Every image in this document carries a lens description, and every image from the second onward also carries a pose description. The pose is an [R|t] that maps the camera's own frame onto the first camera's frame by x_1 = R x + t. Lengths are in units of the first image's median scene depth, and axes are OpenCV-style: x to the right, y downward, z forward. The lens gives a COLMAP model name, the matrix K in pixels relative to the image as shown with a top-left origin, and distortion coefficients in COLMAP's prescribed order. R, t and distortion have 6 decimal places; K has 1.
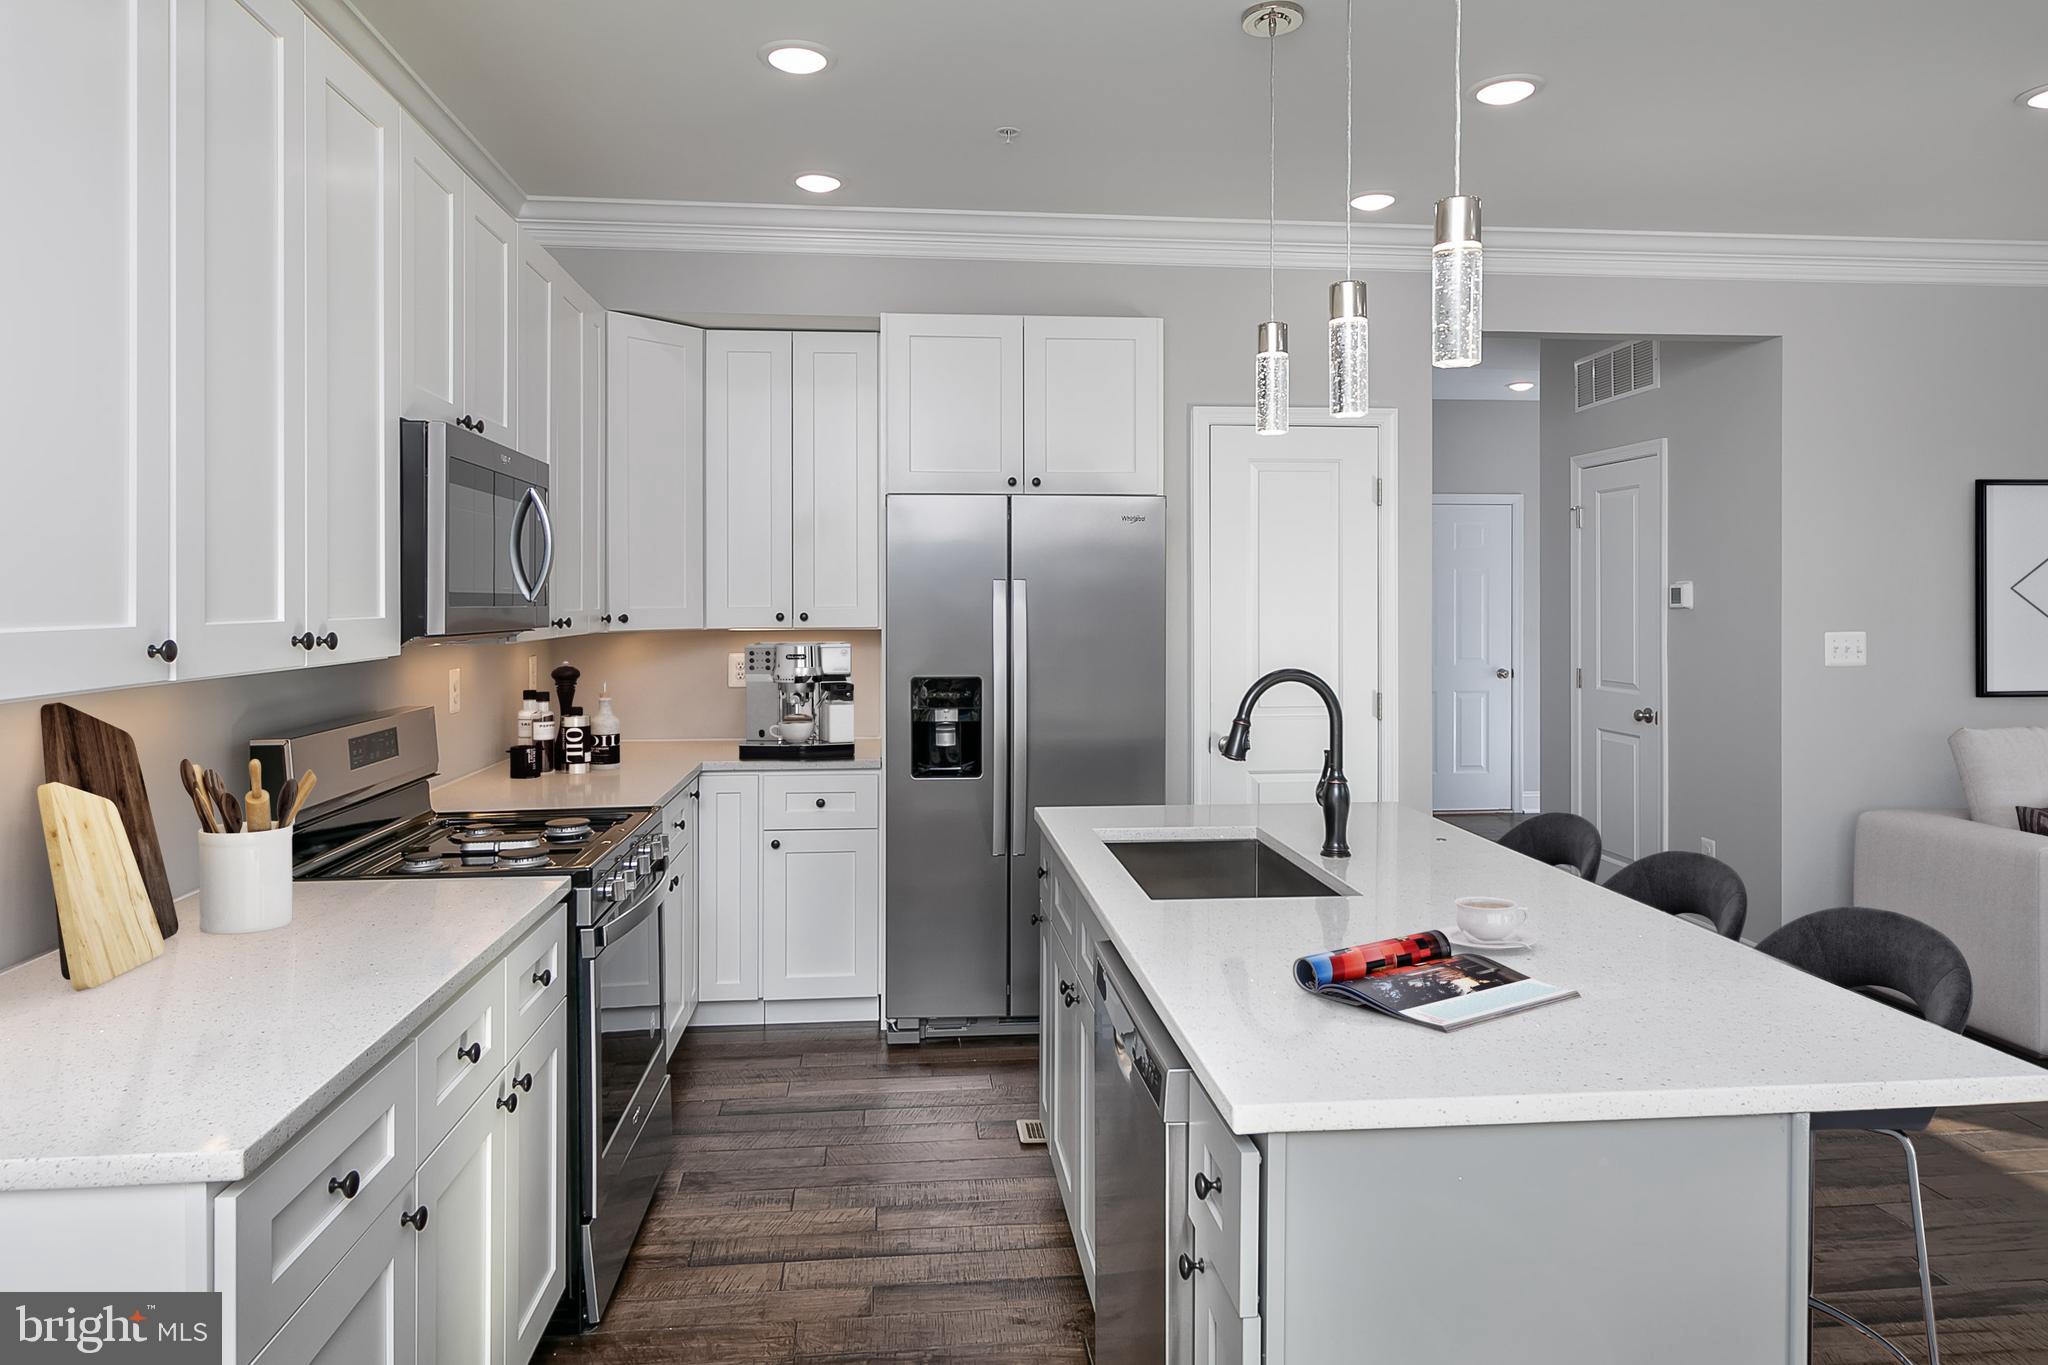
lens RADIAL K [[1270.9, 0, 1014.3], [0, 1270.9, 589.0], [0, 0, 1]] dist [0.002463, 0.002485]
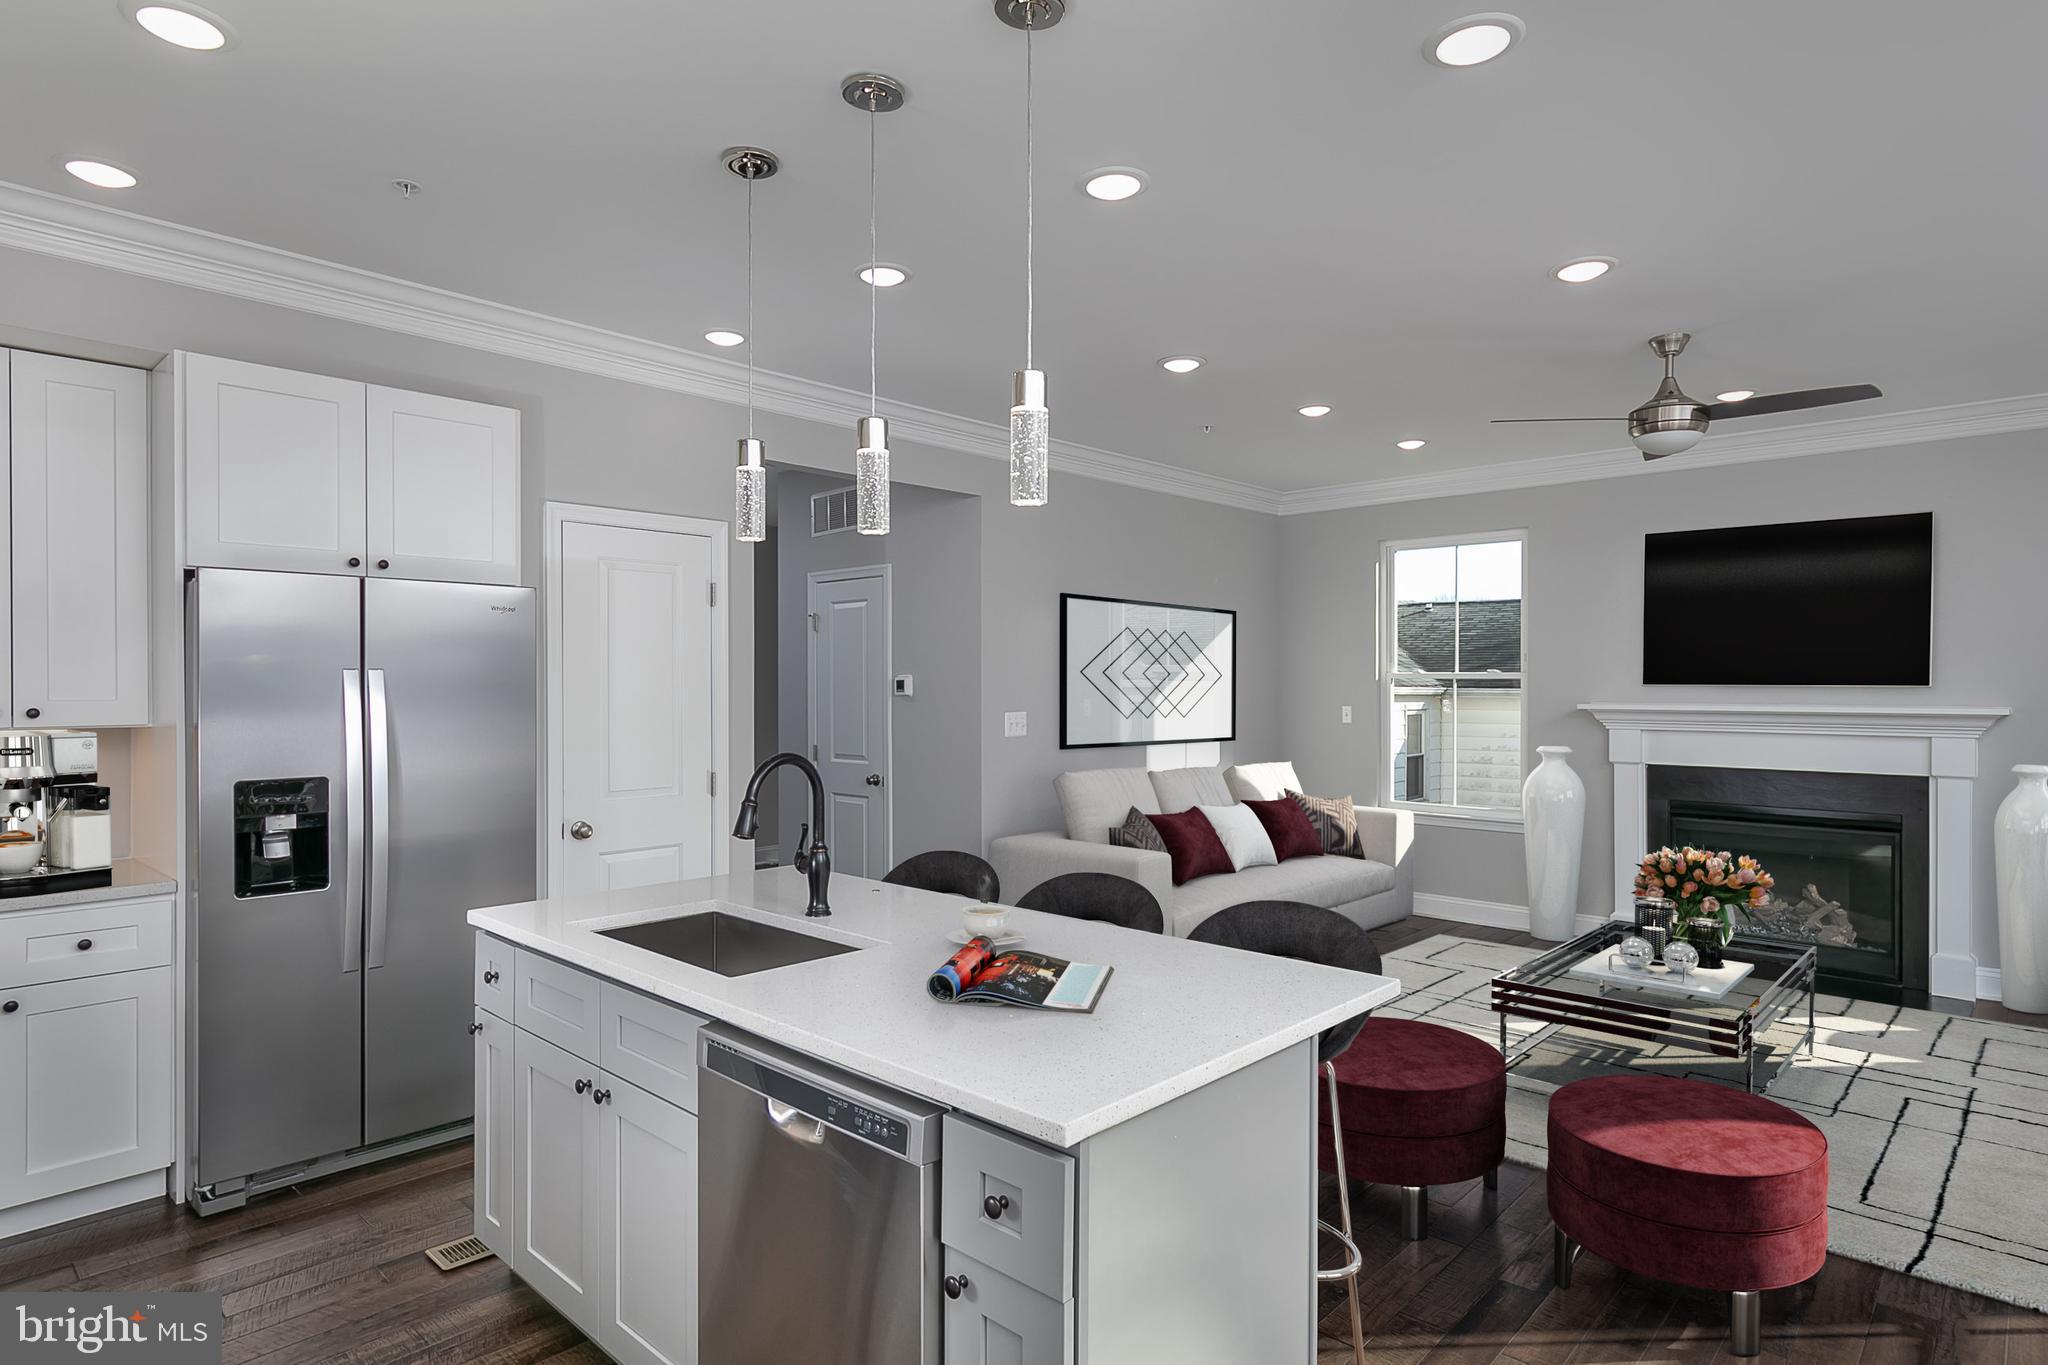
lens RADIAL K [[1112.8, 0, 1024.0], [0, 1112.8, 675.2], [0, 0, 1]] dist [-0.000103, 0.000631]
pose [[0.755809, 0.006548, 0.654759, -0.169217], [-0.004248, 0.999978, -0.005097, -0.000958], [-0.654778, 0.001071, 0.755821, 0.080354]]
